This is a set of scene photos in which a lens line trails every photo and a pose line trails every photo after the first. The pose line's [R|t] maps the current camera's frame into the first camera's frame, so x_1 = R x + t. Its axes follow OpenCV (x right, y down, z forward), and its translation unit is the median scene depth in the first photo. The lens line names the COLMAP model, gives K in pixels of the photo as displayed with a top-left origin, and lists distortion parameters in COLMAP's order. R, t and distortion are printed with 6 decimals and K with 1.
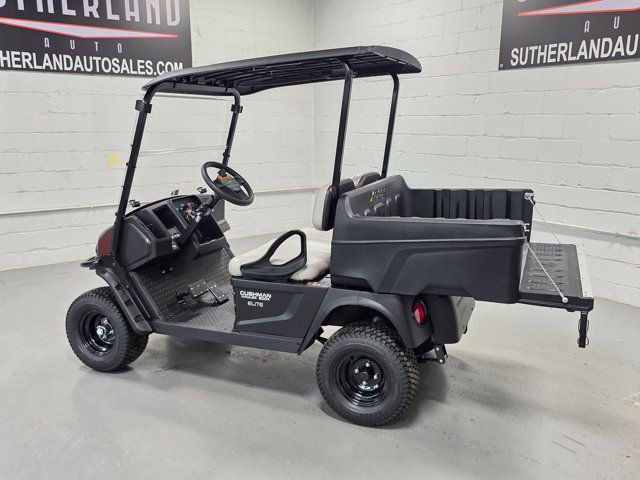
lens RADIAL K [[583.9, 0, 321.8], [0, 583.9, 243.2], [0, 0, 1]] dist [0.029542, 0.000000]
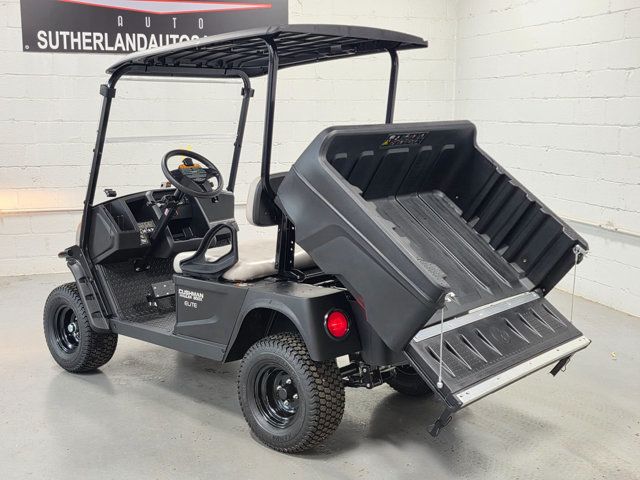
lens RADIAL K [[857.8, 0, 310.8], [0, 857.8, 225.0], [0, 0, 1]] dist [0.054547, 0.000000]
pose [[0.937515, 0.044739, -0.345057, 0.432677], [-0.068998, 0.995910, -0.058339, 0.038651], [0.341036, 0.078502, 0.936767, -0.165789]]
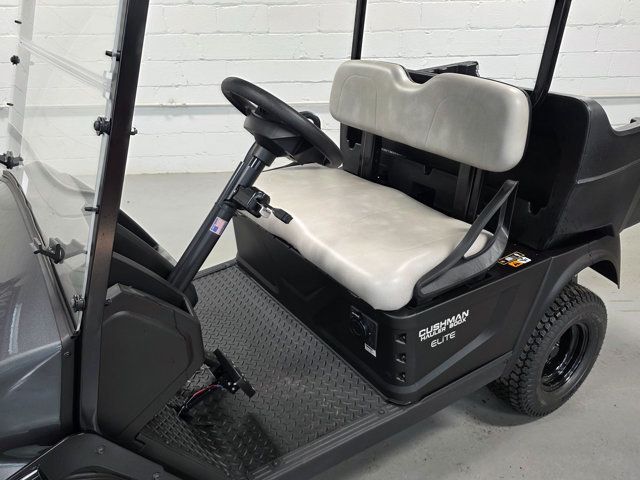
lens RADIAL K [[529.5, 0, 319.0], [0, 529.5, 242.8], [0, 0, 1]] dist [0.060404, -0.027113]
pose [[0.567804, -0.363833, 0.738393, -0.424093], [0.184879, 0.930467, 0.316308, -0.128778], [-0.802134, -0.043088, 0.595588, 0.672500]]
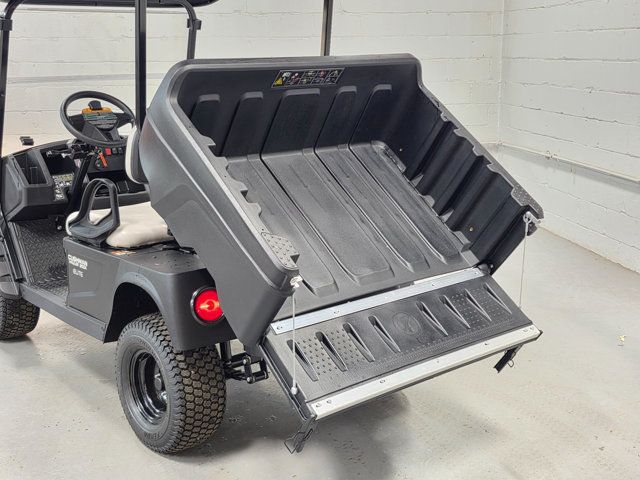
lens RADIAL K [[857.8, 0, 320.3], [0, 857.8, 235.4], [0, 0, 1]] dist [0.054547, 0.000000]
pose [[0.884479, 0.088608, -0.458089, 0.583484], [-0.085129, 0.995968, 0.028284, -0.004813], [0.458748, 0.013980, 0.888456, 0.102155]]
